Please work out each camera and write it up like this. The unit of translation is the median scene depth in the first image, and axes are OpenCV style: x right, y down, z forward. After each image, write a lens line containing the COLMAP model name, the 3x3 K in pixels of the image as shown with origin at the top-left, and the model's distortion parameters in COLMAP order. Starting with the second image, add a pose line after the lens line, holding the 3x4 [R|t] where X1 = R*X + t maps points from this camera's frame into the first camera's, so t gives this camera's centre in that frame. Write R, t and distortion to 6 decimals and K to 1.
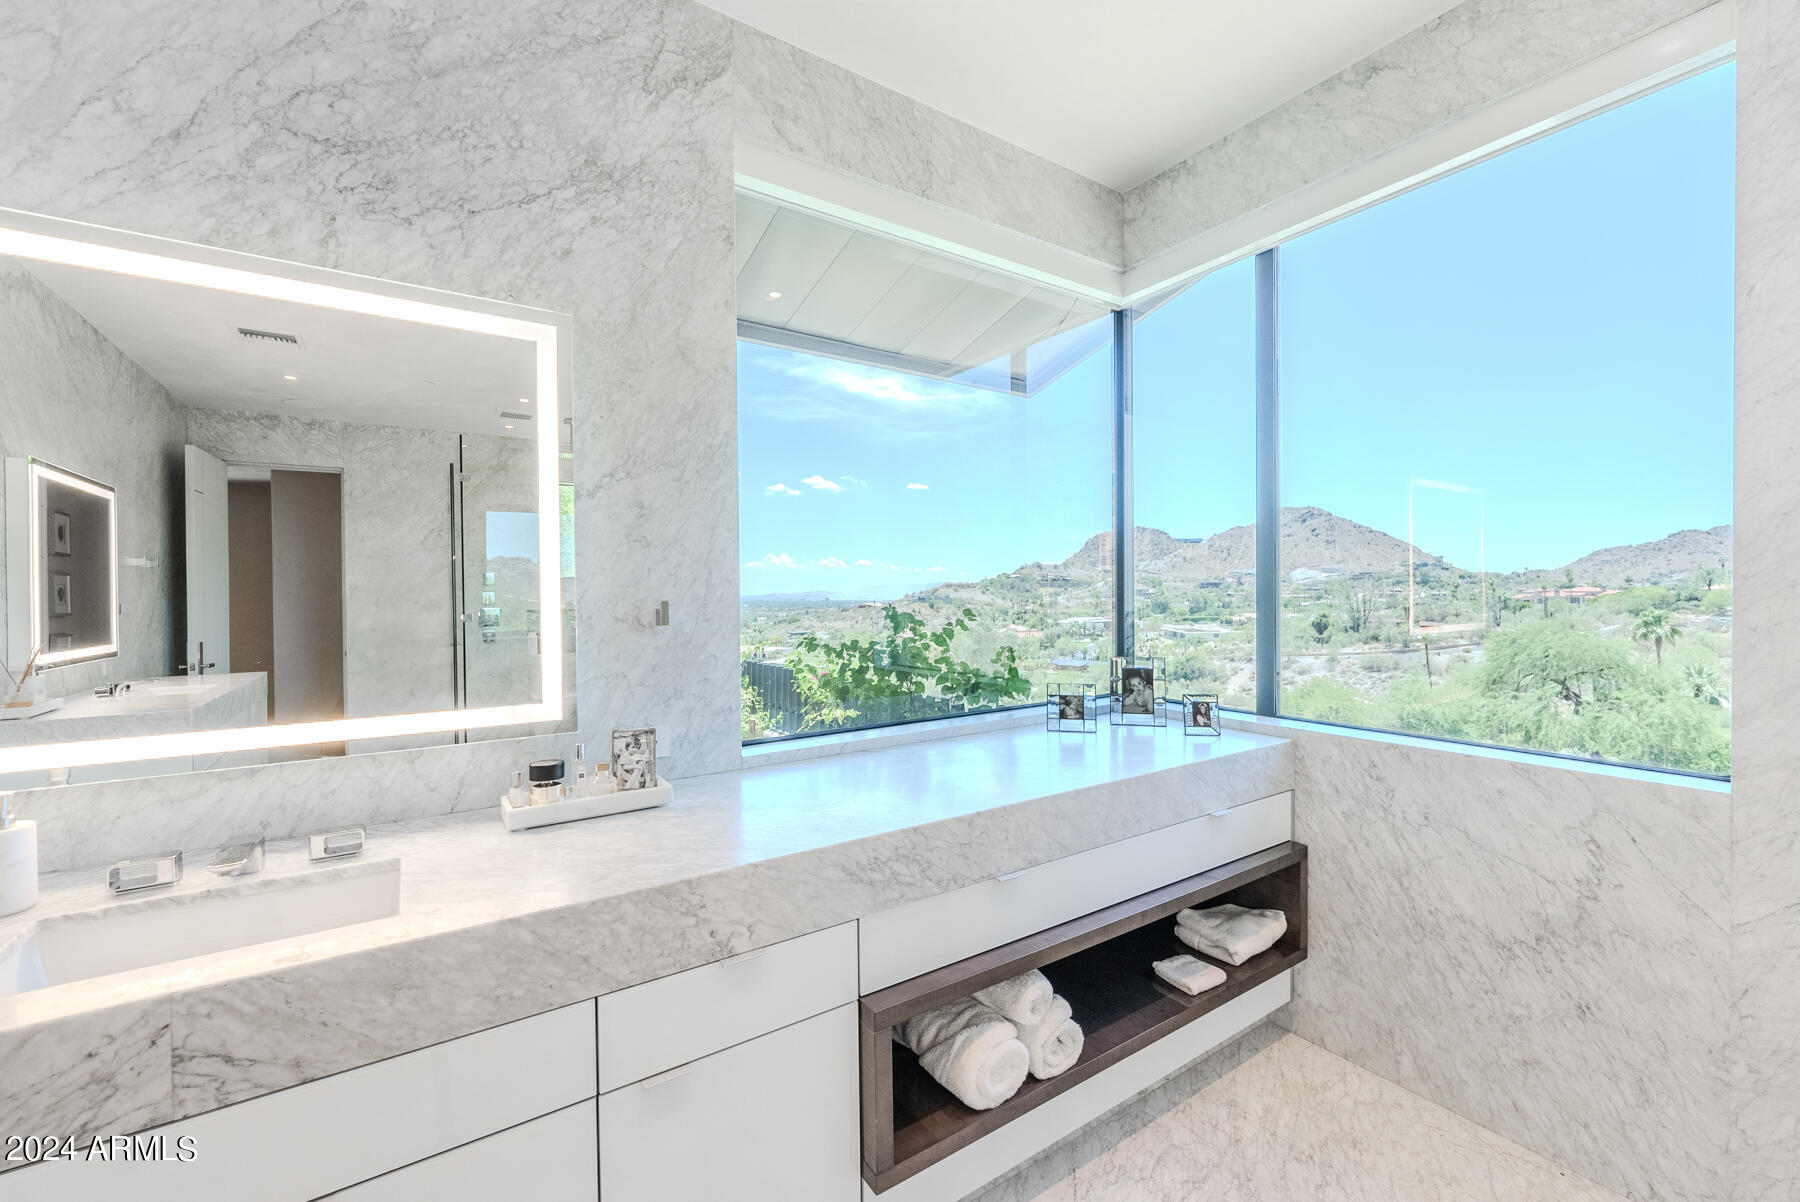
lens RADIAL K [[734.9, 0, 893.3], [0, 734.9, 600.9], [0, 0, 1]] dist [-0.002151, 0.000380]
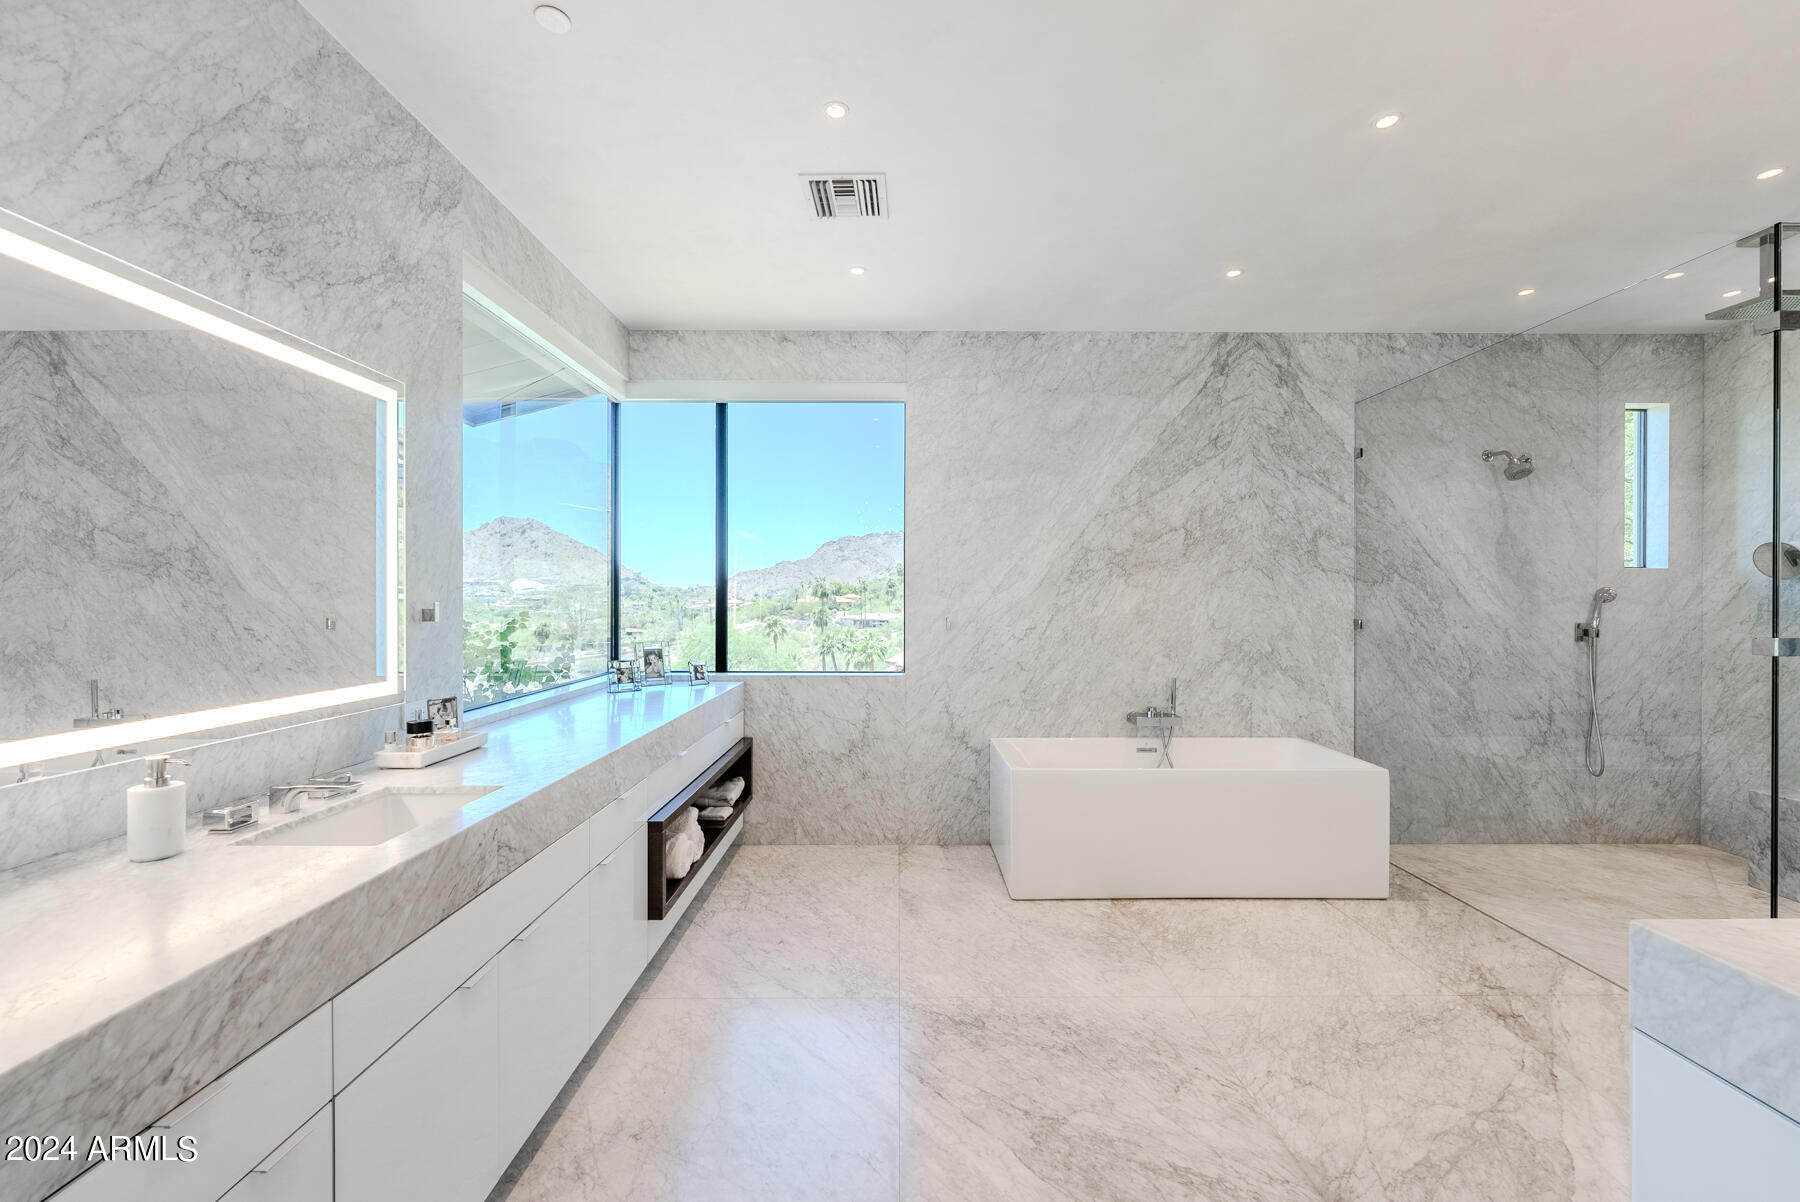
lens RADIAL K [[741.2, 0, 905.9], [0, 741.2, 600.5], [0, 0, 1]] dist [-0.001049, -0.000250]
pose [[0.550346, 0.007205, 0.834905, -1.077001], [0.004760, 0.999919, -0.011766, 0.017772], [-0.834923, 0.010450, 0.550268, -0.482333]]
